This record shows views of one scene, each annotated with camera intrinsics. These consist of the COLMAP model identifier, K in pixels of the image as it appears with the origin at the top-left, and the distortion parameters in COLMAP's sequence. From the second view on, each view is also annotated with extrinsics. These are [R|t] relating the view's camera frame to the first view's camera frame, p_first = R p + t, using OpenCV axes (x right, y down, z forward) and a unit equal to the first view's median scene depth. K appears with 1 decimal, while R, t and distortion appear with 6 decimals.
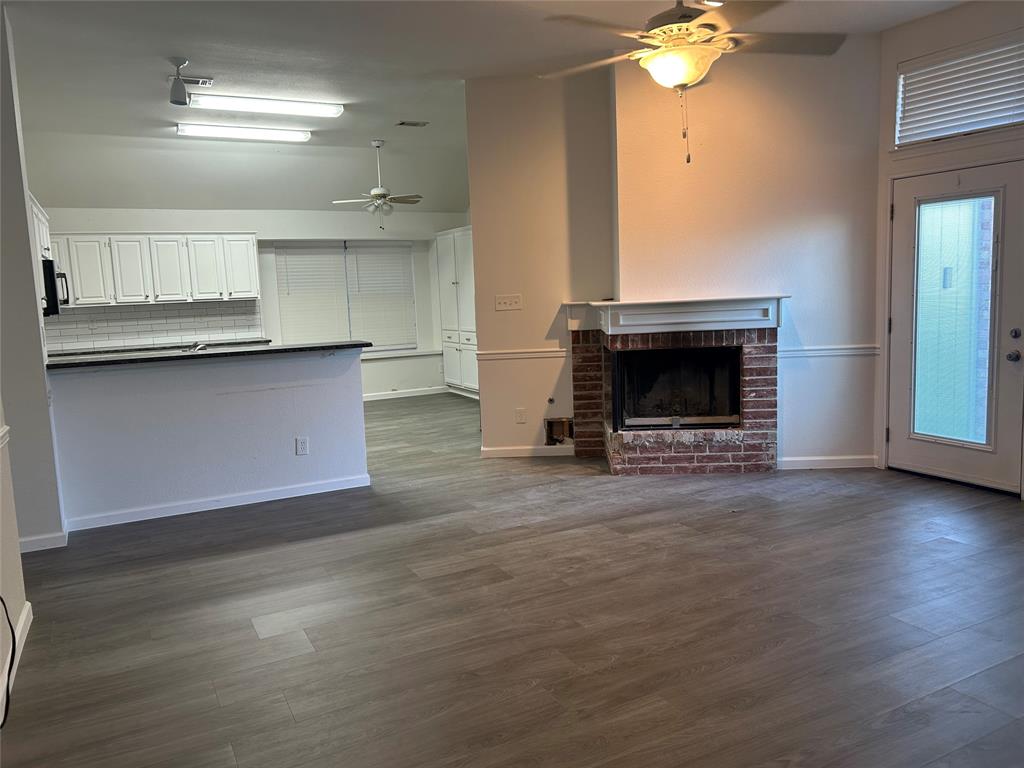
lens RADIAL K [[766.9, 0, 505.3], [0, 766.9, 375.0], [0, 0, 1]] dist [0.057717, -0.056007]
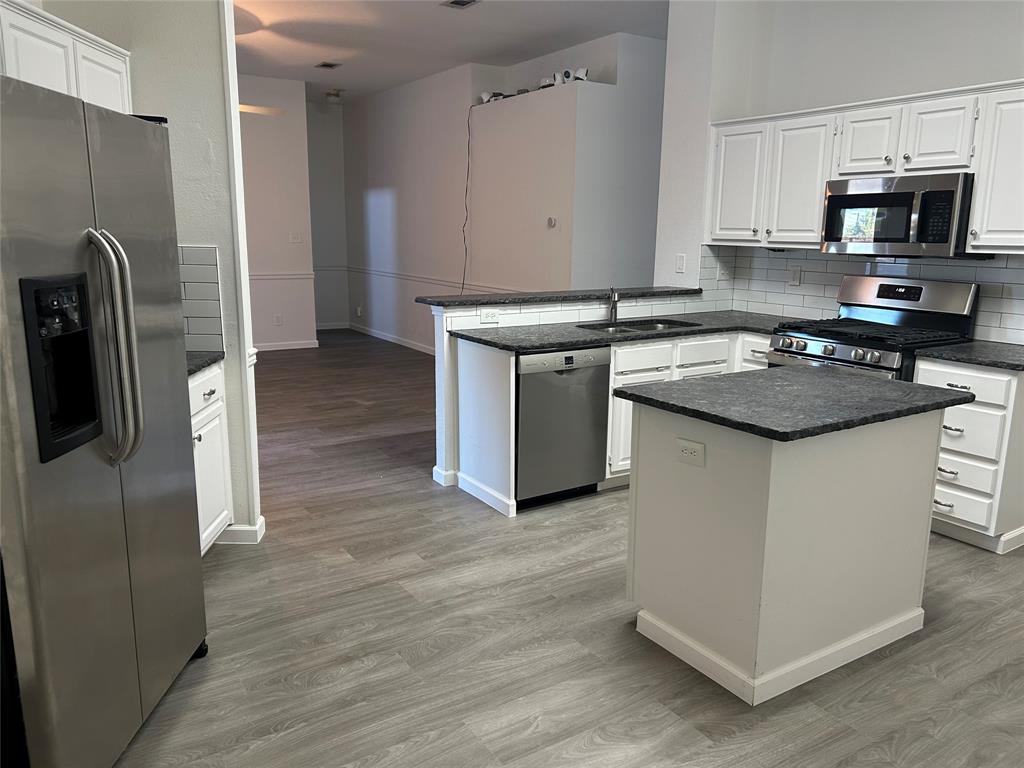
lens RADIAL K [[766.9, 0, 518.9], [0, 766.9, 389.5], [0, 0, 1]] dist [0.057717, -0.056007]
pose [[-0.994055, 0.044298, -0.099465, -0.233918], [0.010598, 0.948526, 0.316523, -0.240649], [0.108366, 0.313587, -0.943356, 2.145362]]
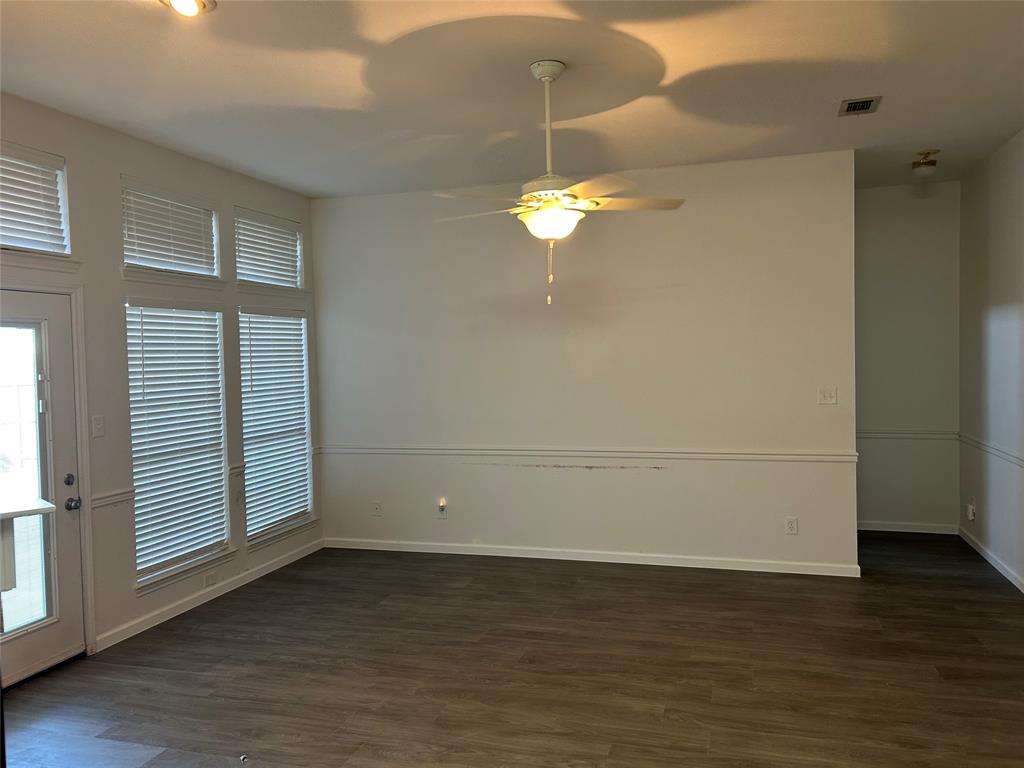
lens RADIAL K [[766.9, 0, 519.2], [0, 766.9, 387.6], [0, 0, 1]] dist [0.057717, -0.056007]
pose [[-0.723725, 0.027319, 0.689548, -0.370717], [0.129520, 0.986836, 0.096843, -0.185363], [-0.677825, 0.159398, -0.717736, 1.311233]]
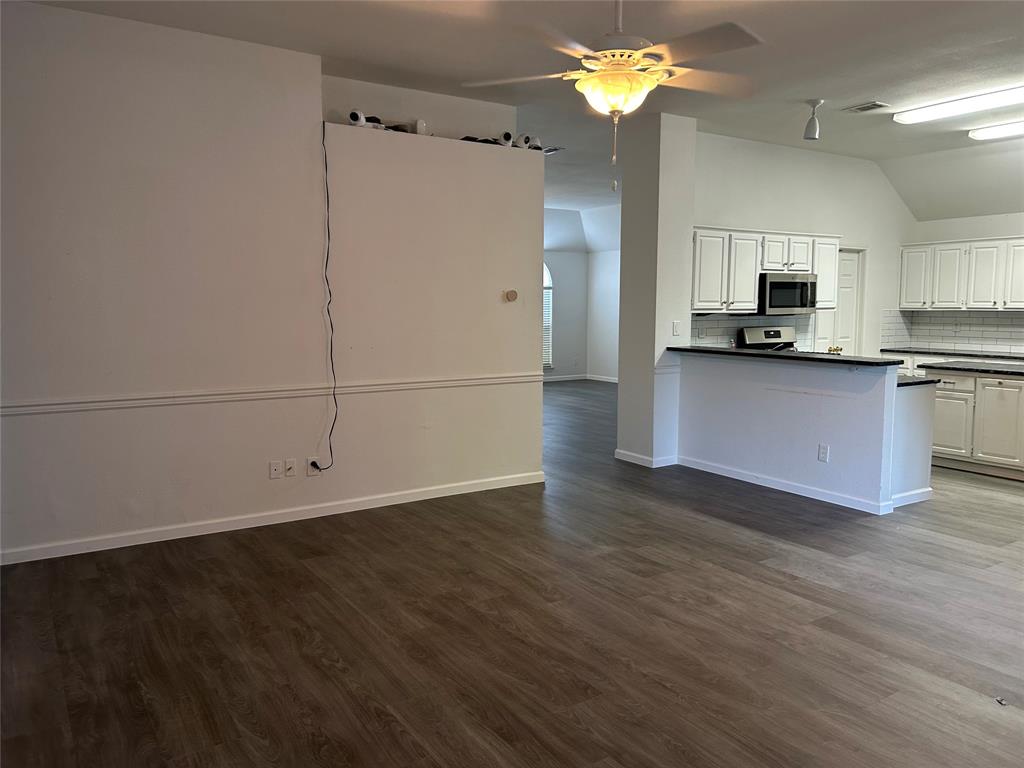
lens RADIAL K [[766.9, 0, 528.6], [0, 766.9, 374.4], [0, 0, 1]] dist [0.057717, -0.056007]
pose [[0.119432, 0.134541, -0.983684, 0.836987], [-0.124403, 0.984995, 0.119616, -0.104605], [0.985018, 0.108087, 0.134377, 0.543997]]
